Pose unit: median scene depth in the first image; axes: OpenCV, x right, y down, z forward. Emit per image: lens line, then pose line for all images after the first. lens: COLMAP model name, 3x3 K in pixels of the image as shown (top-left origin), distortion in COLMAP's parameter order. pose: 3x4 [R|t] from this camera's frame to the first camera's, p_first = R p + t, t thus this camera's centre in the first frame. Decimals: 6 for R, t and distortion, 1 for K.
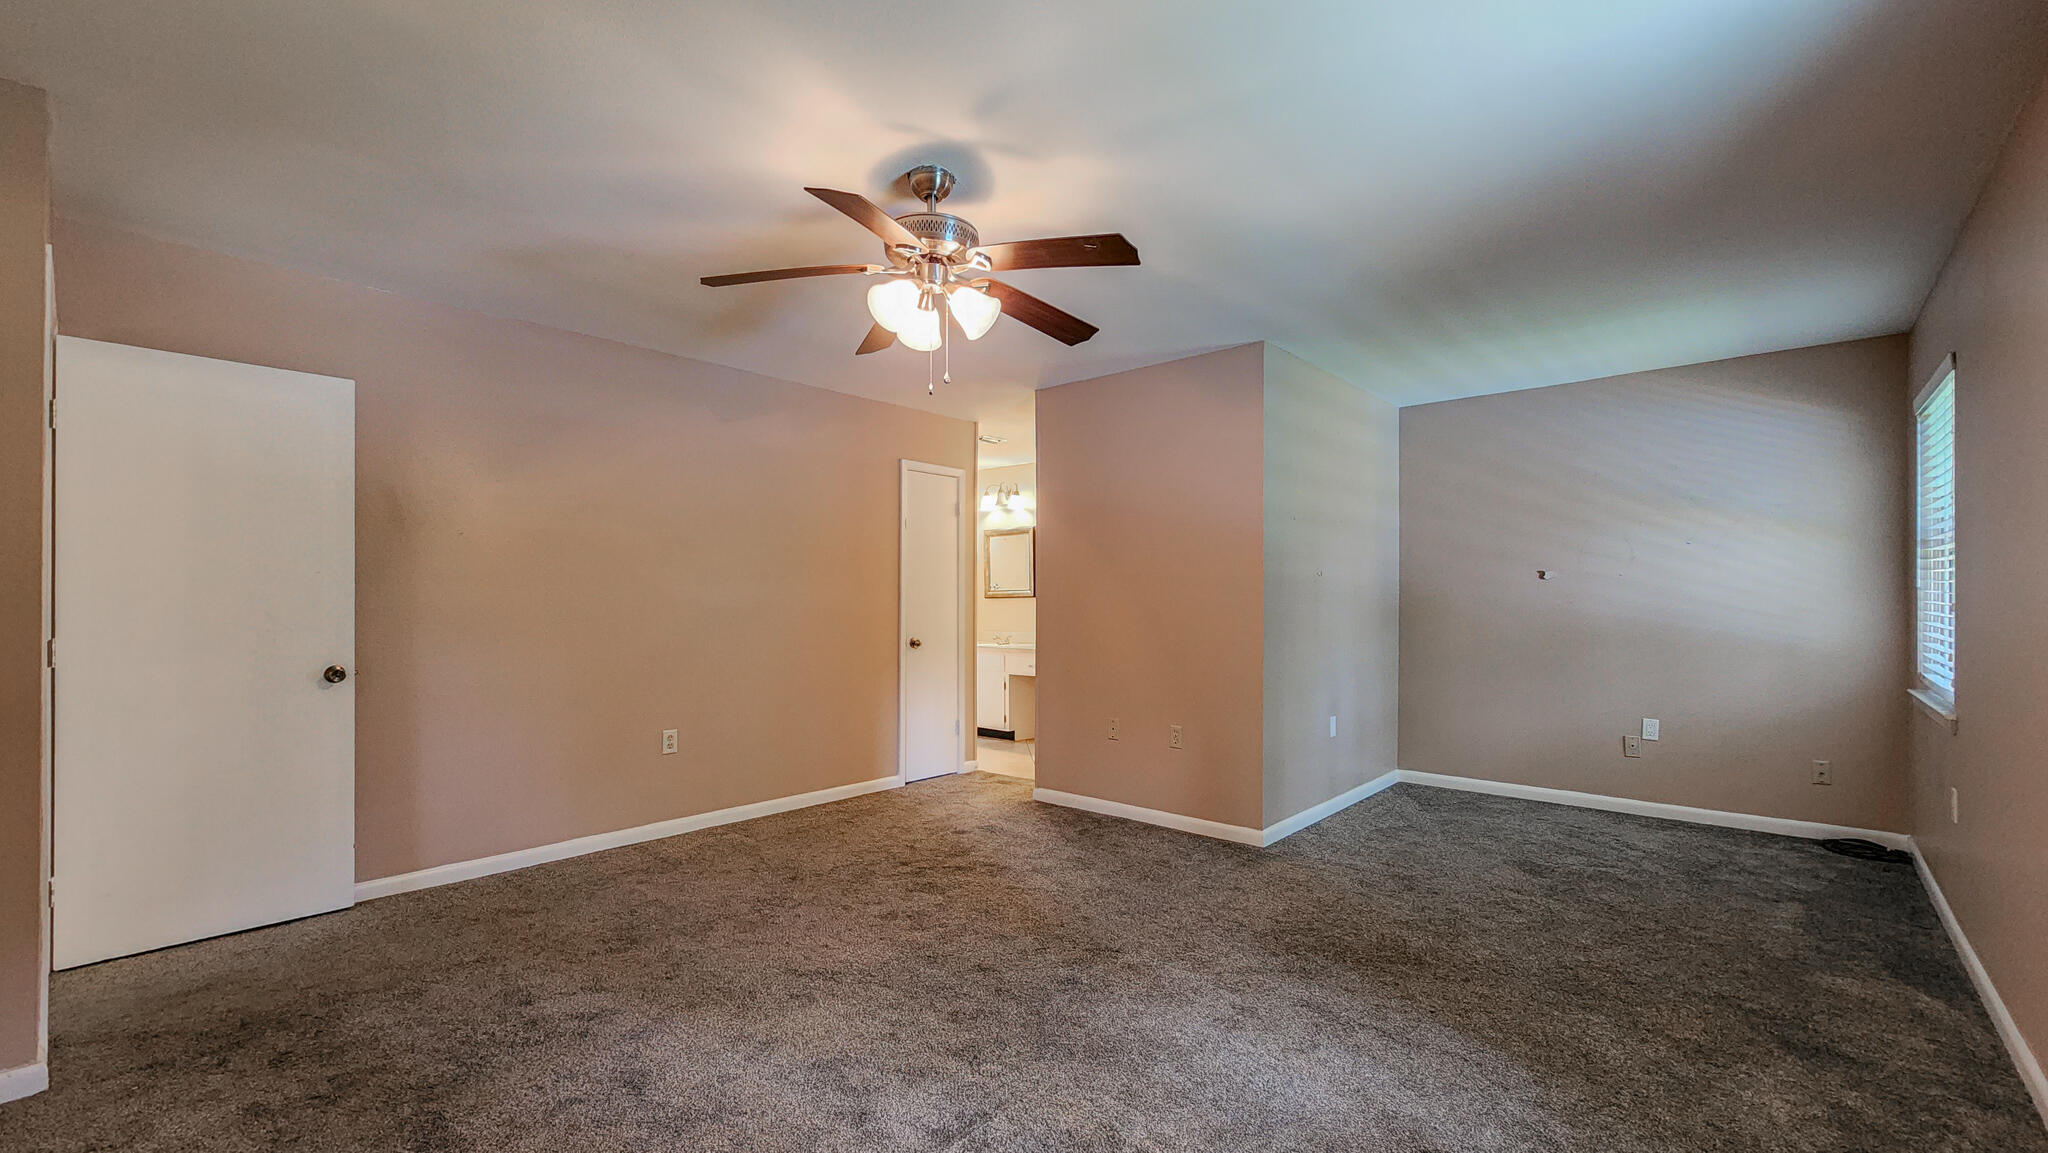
lens RADIAL K [[855.4, 0, 1029.2], [0, 855.4, 598.9], [0, 0, 1]] dist [0.001046, -0.000278]
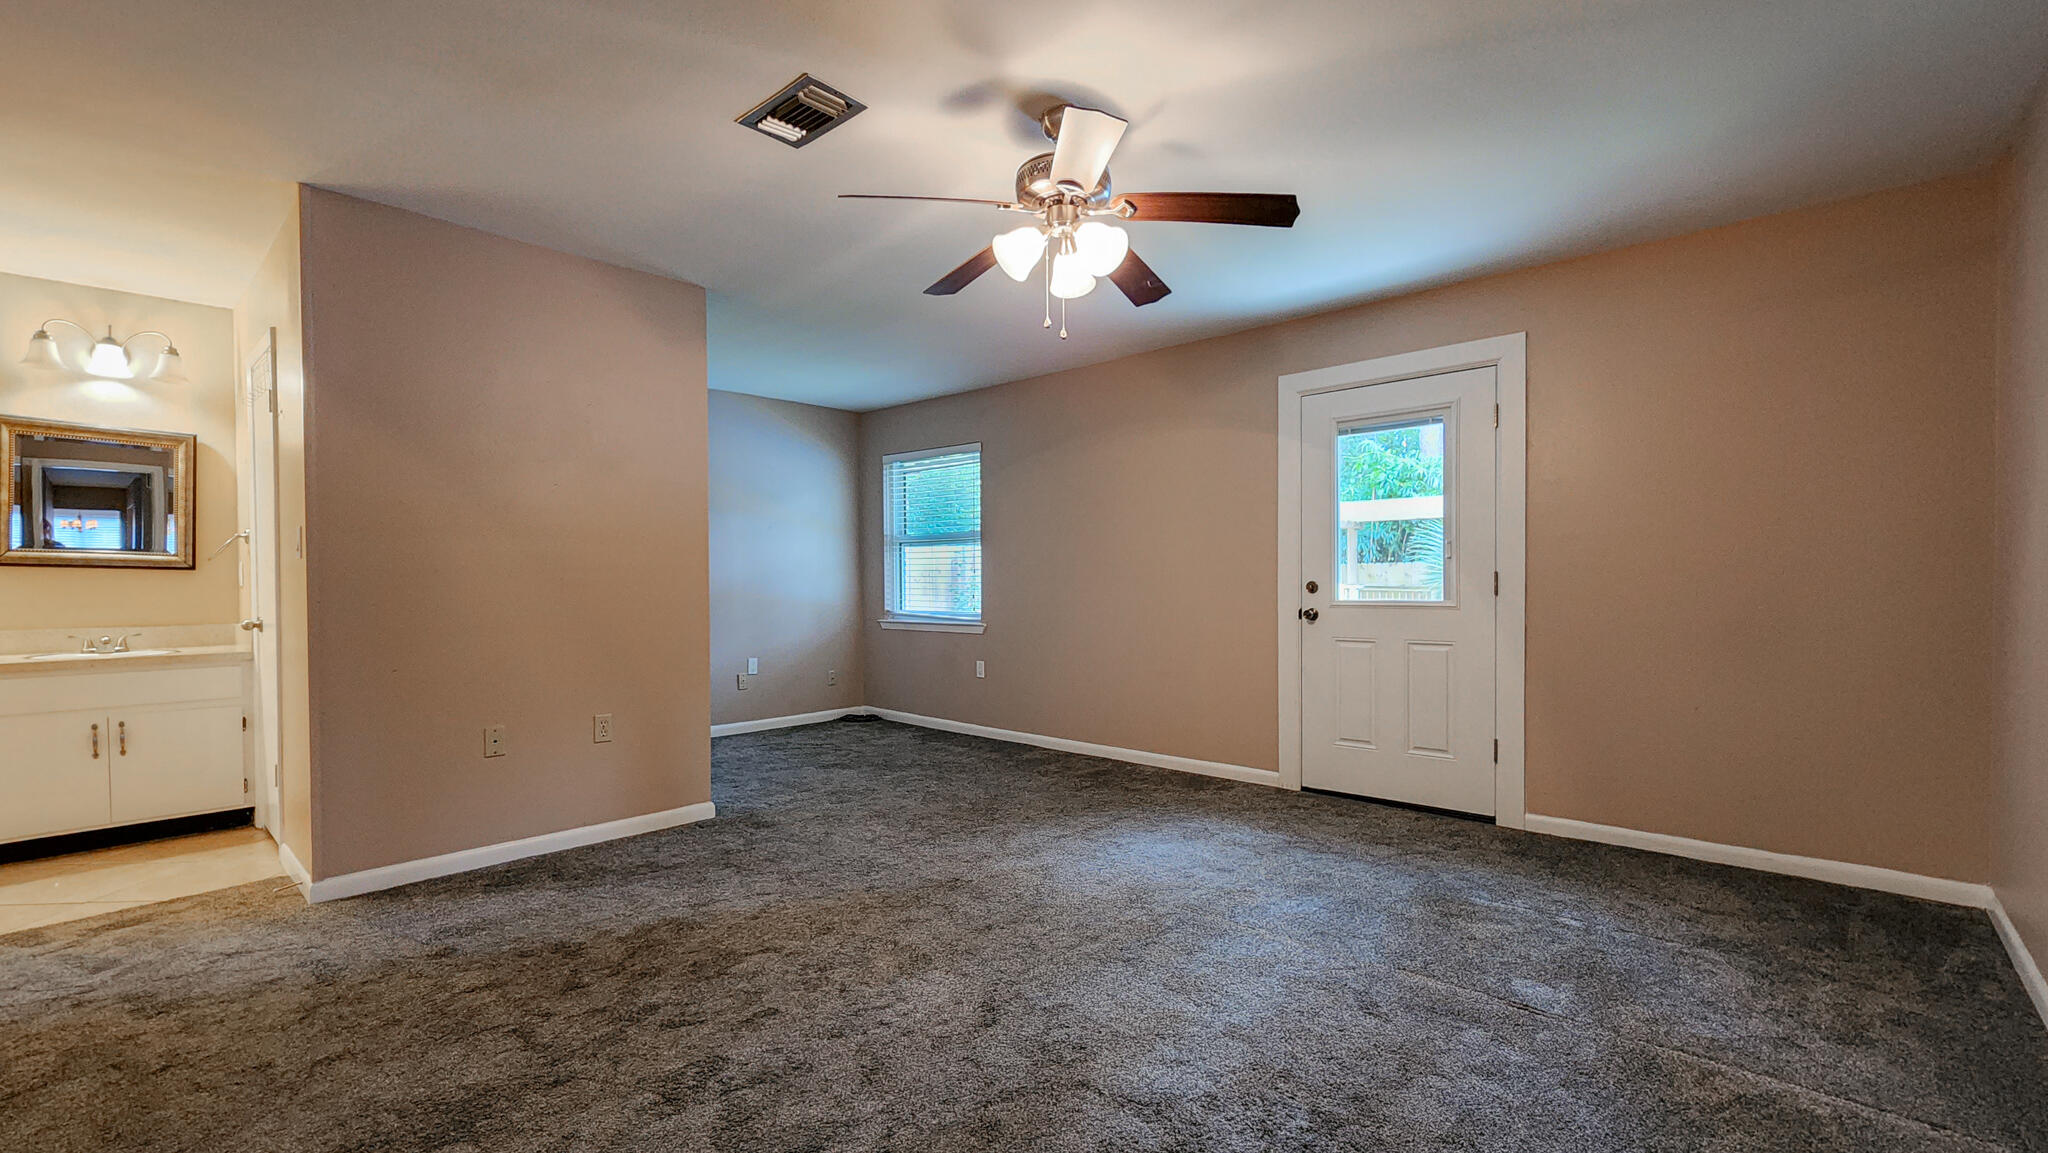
lens RADIAL K [[855.4, 0, 1029.2], [0, 855.4, 598.9], [0, 0, 1]] dist [0.001046, -0.000278]
pose [[0.037448, -0.025519, 0.998973, -0.641737], [0.009472, 0.999638, 0.025181, 0.021021], [-0.999254, 0.008519, 0.037676, 0.577359]]
